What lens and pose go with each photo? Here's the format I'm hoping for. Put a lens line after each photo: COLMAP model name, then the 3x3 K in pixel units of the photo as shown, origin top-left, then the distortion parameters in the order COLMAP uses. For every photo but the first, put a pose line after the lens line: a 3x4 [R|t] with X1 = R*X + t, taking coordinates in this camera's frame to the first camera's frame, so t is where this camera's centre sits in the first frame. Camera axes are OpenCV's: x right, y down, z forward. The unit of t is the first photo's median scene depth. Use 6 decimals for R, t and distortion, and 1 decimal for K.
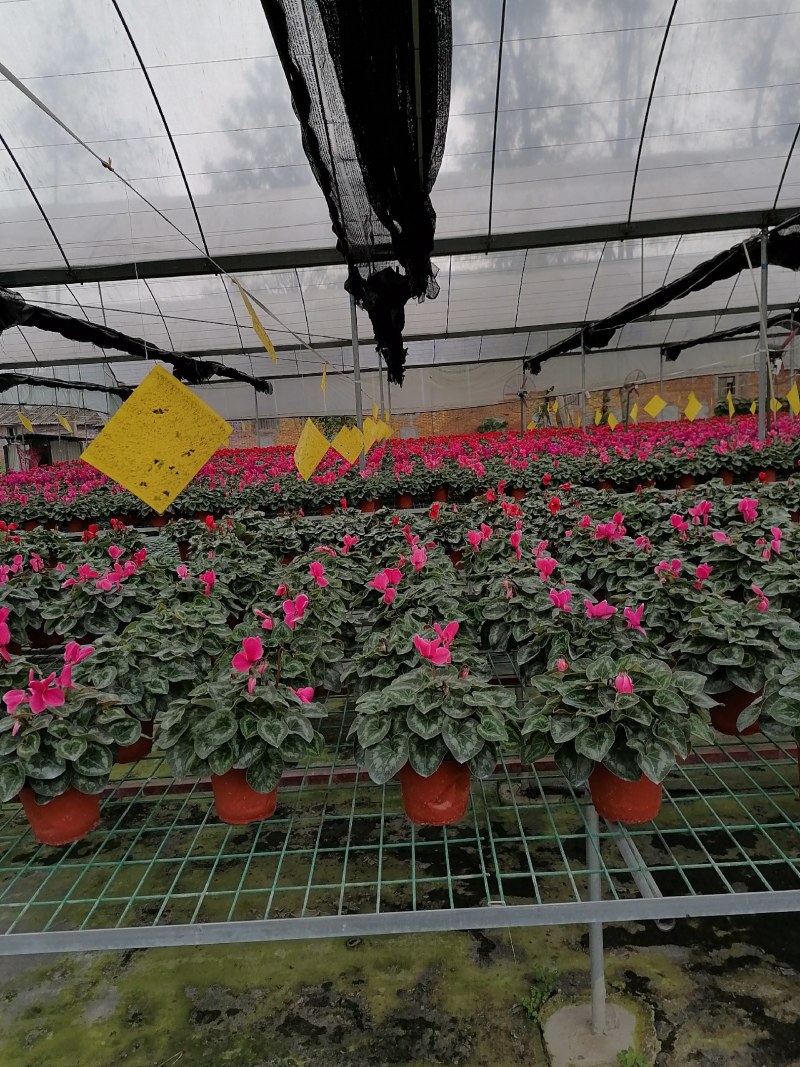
lens RADIAL K [[806.3, 0, 390.8], [0, 806.3, 538.6], [0, 0, 1]] dist [0.073489, -0.084989]
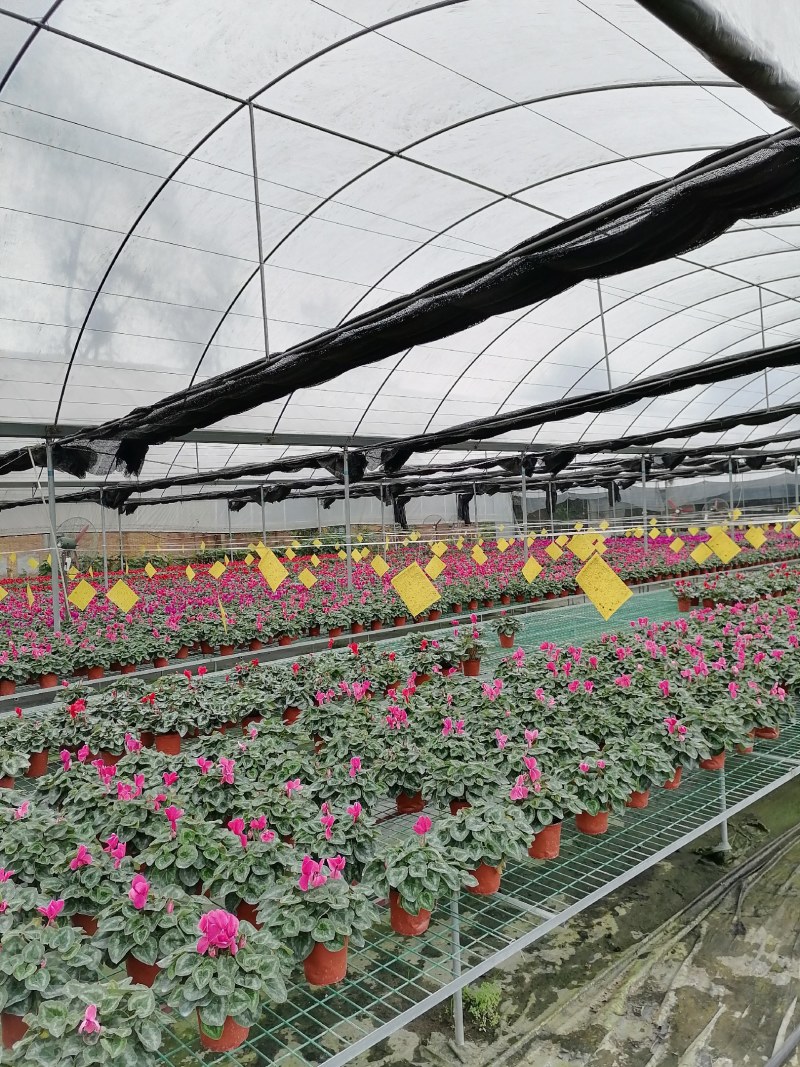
lens RADIAL K [[798.5, 0, 396.2], [0, 798.5, 535.6], [0, 0, 1]] dist [0.067702, -0.080663]
pose [[0.713262, 0.024209, 0.700480, 0.144448], [0.102438, 0.985071, -0.138351, -0.224460], [-0.693372, 0.170436, 0.700134, -0.232631]]
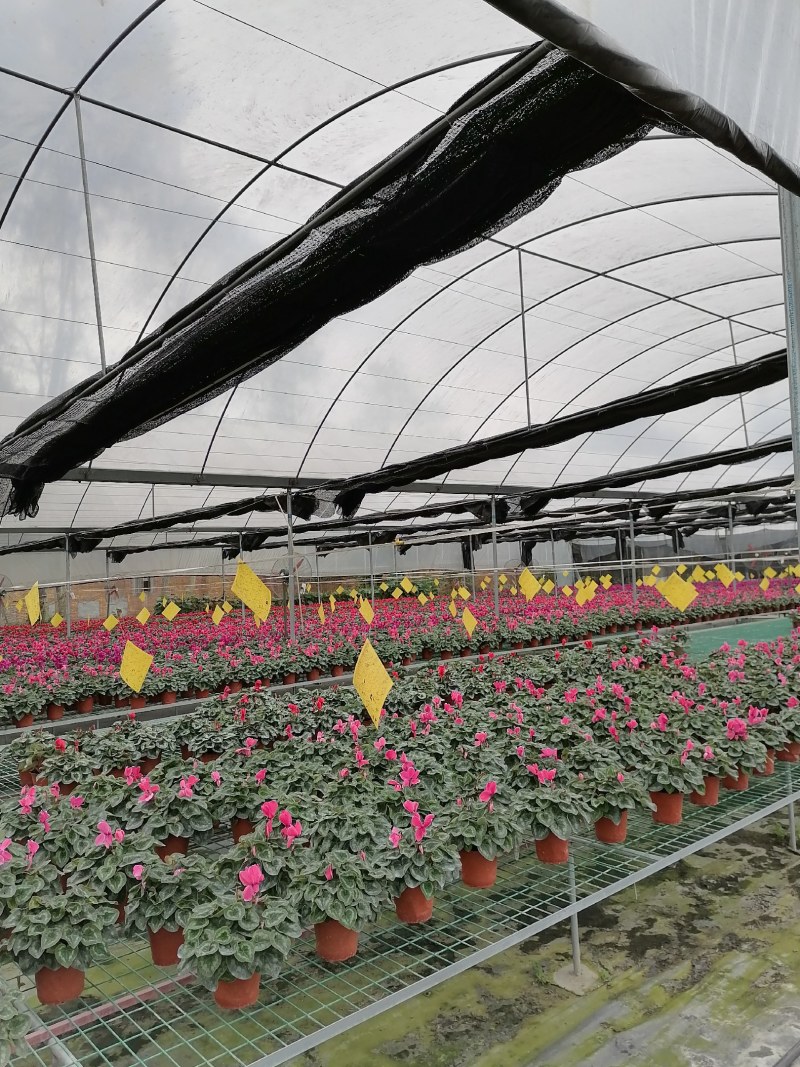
lens RADIAL K [[784.5, 0, 400.0], [0, 784.5, 533.5], [0, 0, 1]] dist [0.051936, 0.000531]
pose [[0.747385, 0.068746, 0.660825, -1.129860], [0.093160, 0.973962, -0.206685, -0.059309], [-0.657827, 0.216036, 0.721521, -0.265432]]
